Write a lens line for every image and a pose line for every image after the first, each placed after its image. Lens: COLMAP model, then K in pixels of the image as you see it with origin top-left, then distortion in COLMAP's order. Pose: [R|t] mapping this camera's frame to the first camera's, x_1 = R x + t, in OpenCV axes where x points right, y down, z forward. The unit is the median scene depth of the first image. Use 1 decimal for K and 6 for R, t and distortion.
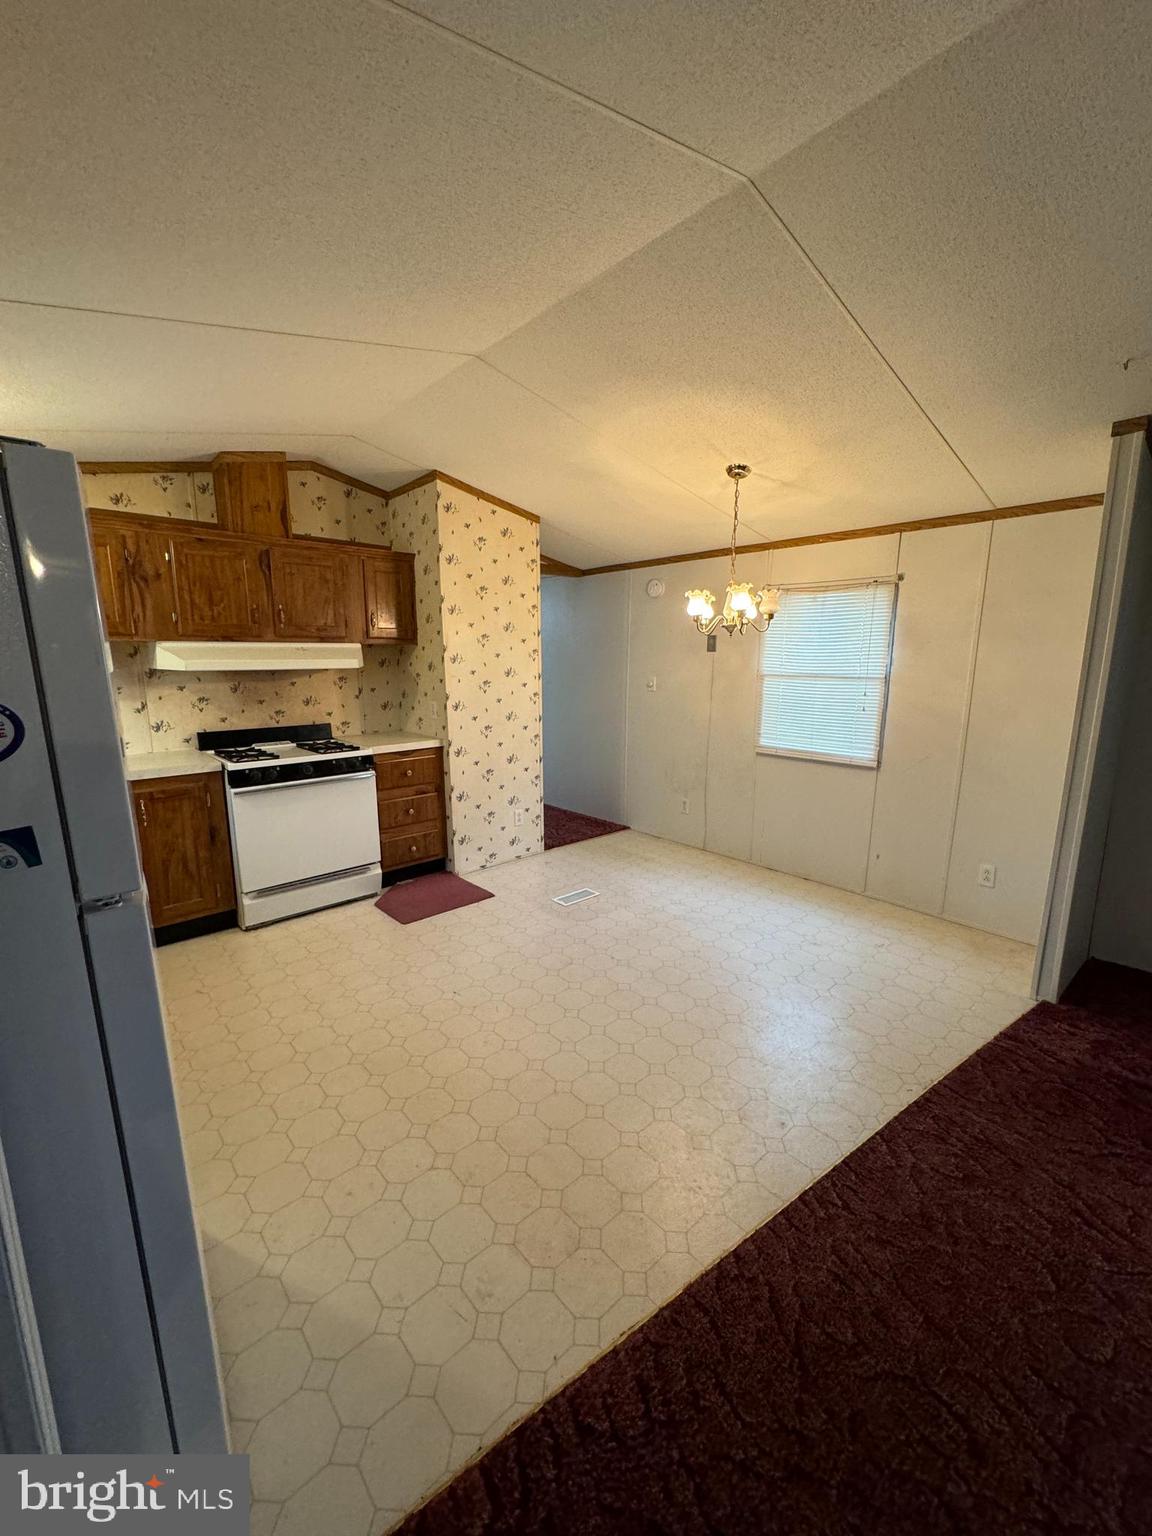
lens RADIAL K [[613.7, 0, 579.2], [0, 613.7, 771.9], [0, 0, 1]] dist [-0.003931, 0.000885]
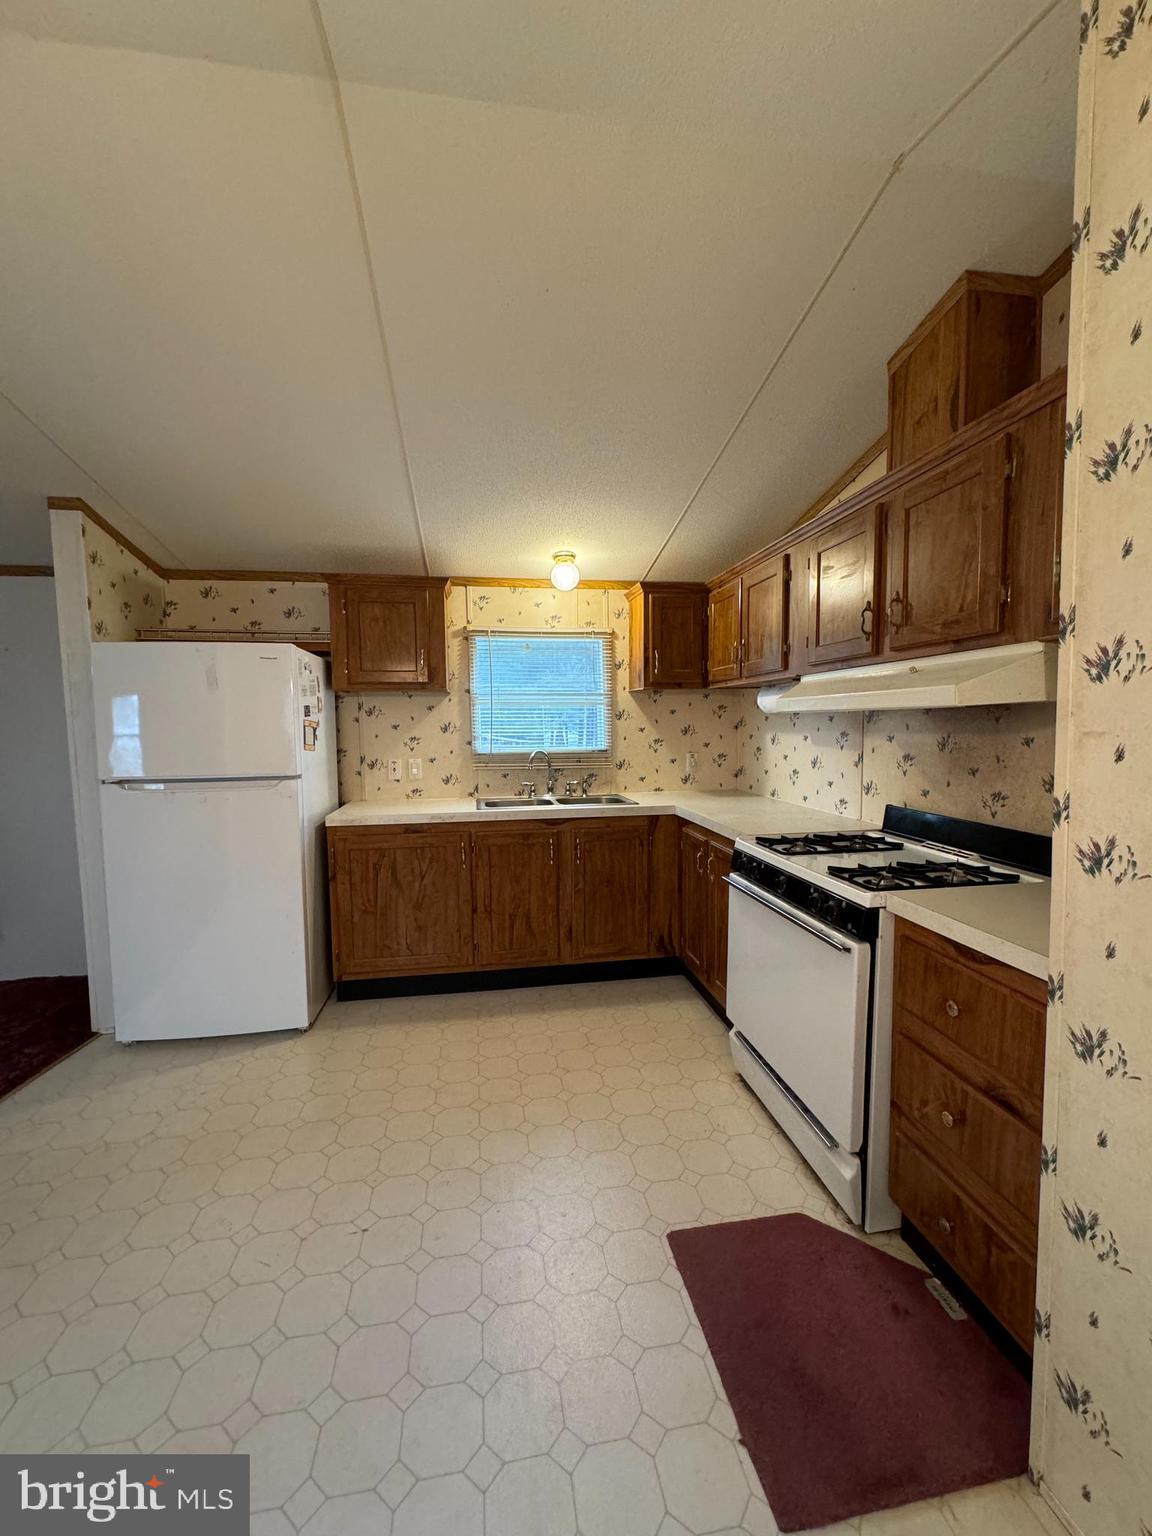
lens RADIAL K [[613.7, 0, 571.7], [0, 613.7, 766.6], [0, 0, 1]] dist [-0.003931, 0.000885]
pose [[-0.545052, 0.068610, -0.835590, 0.118110], [-0.143454, 0.974316, 0.173575, -0.163975], [0.826038, 0.214477, -0.521211, 1.008549]]
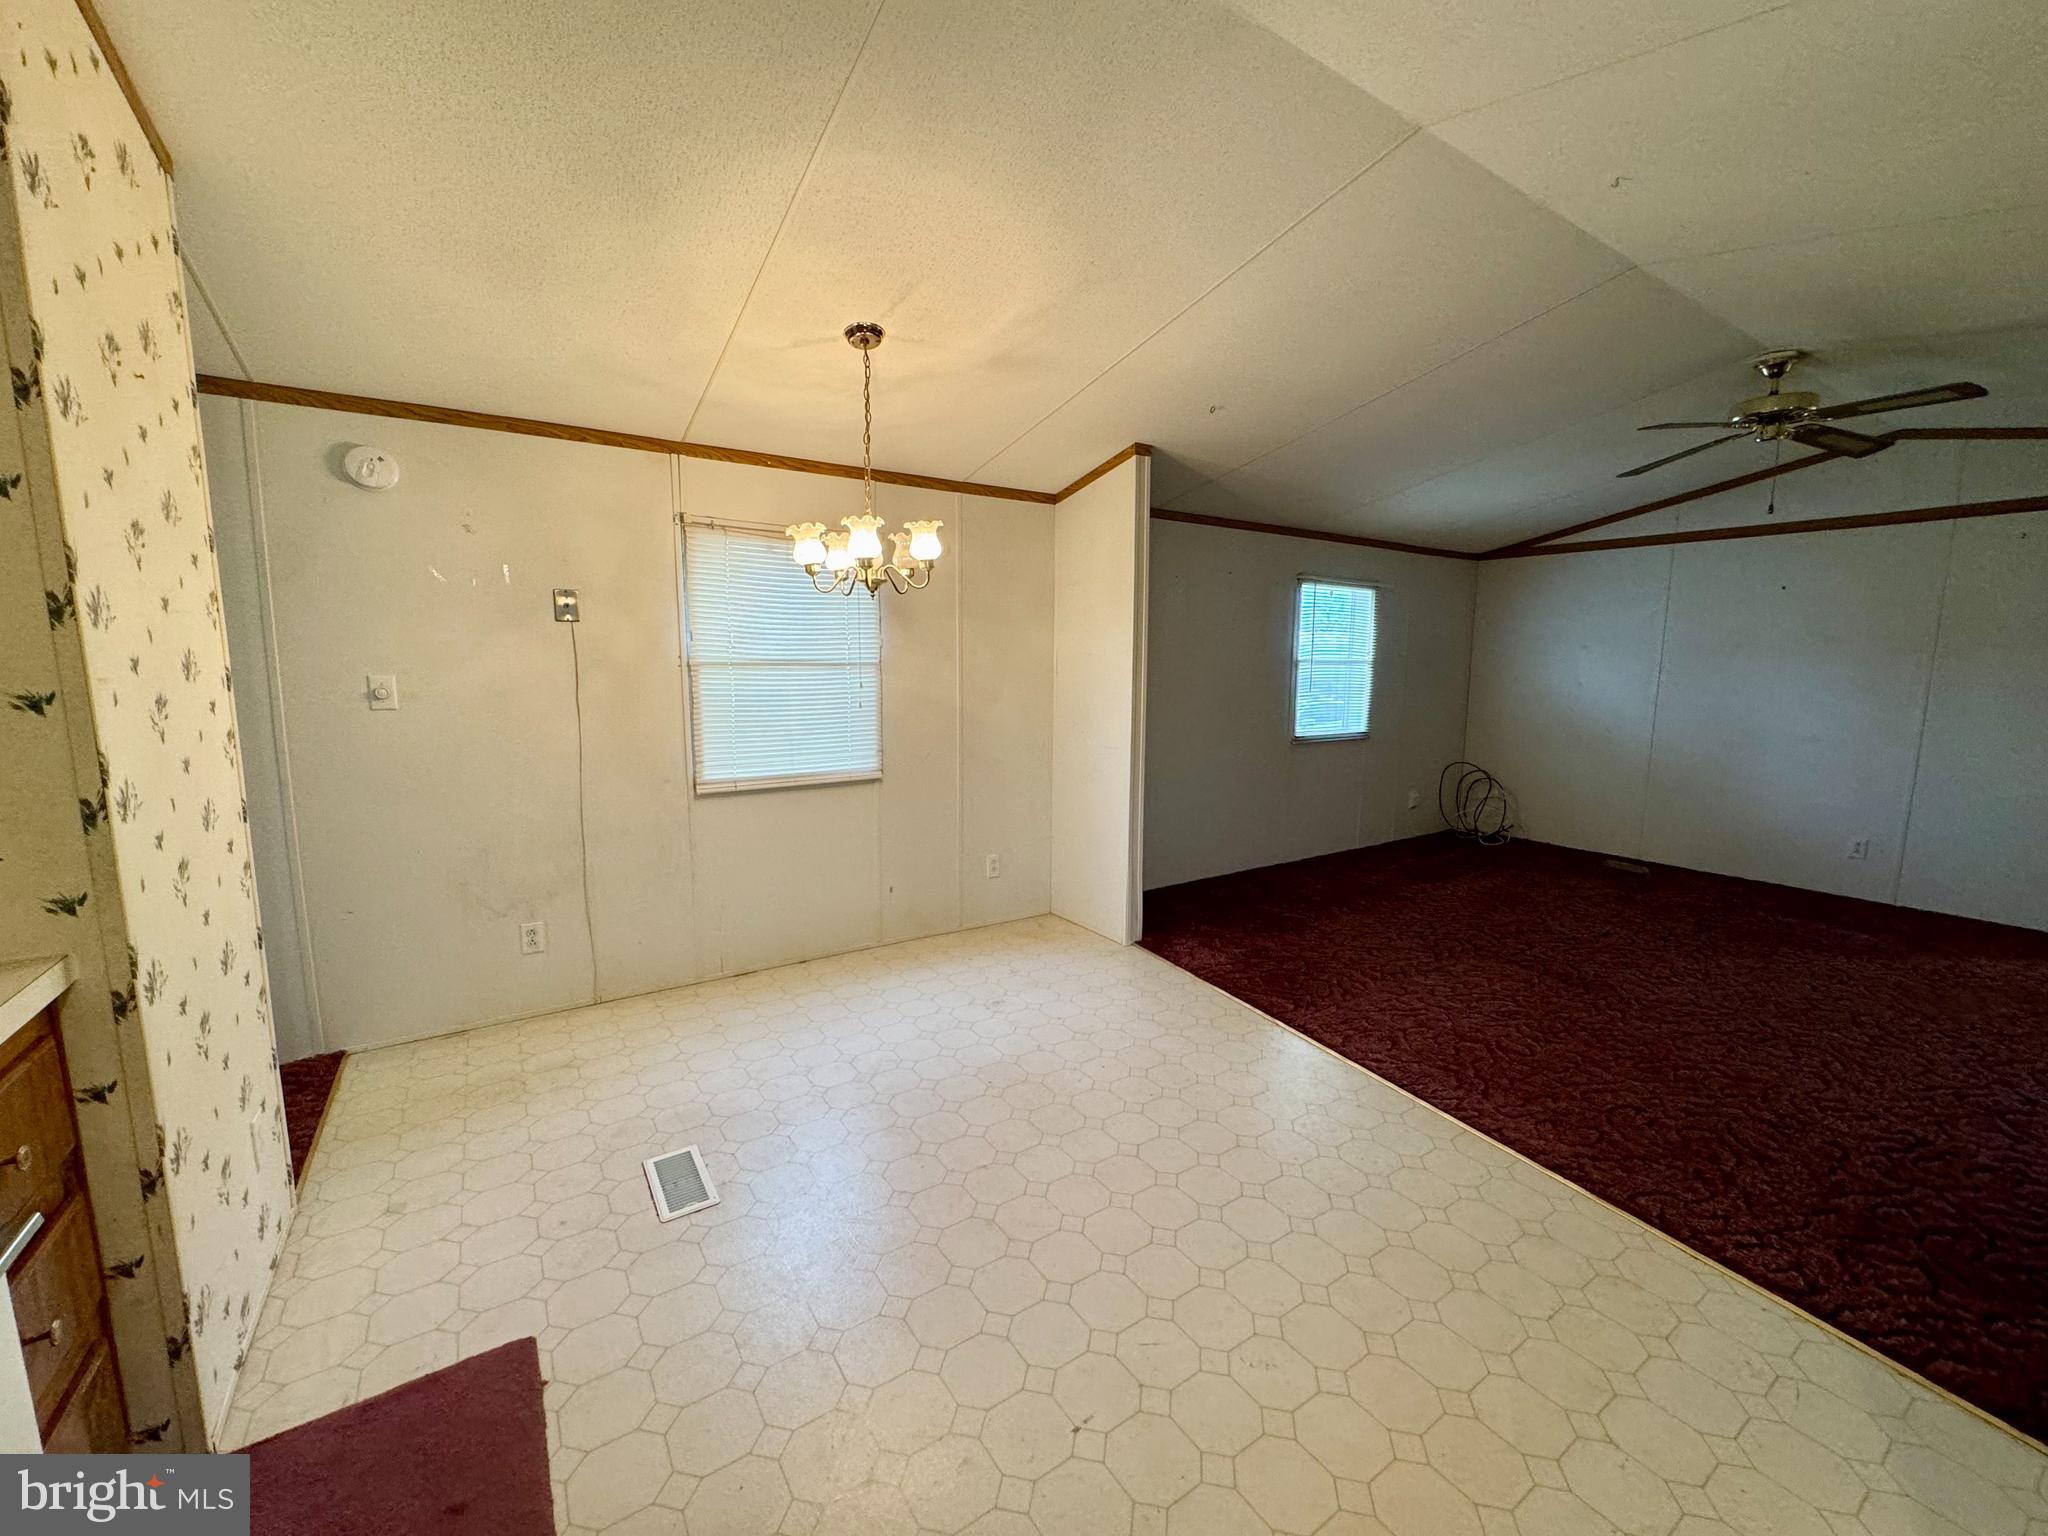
lens RADIAL K [[818.3, 0, 1020.0], [0, 818.3, 766.0], [0, 0, 1]] dist [-0.003931, 0.000885]
pose [[0.145638, -0.132562, 0.980417, -0.492852], [0.177974, 0.978327, 0.105842, -0.098002], [-0.973198, 0.159074, 0.166074, 0.636030]]
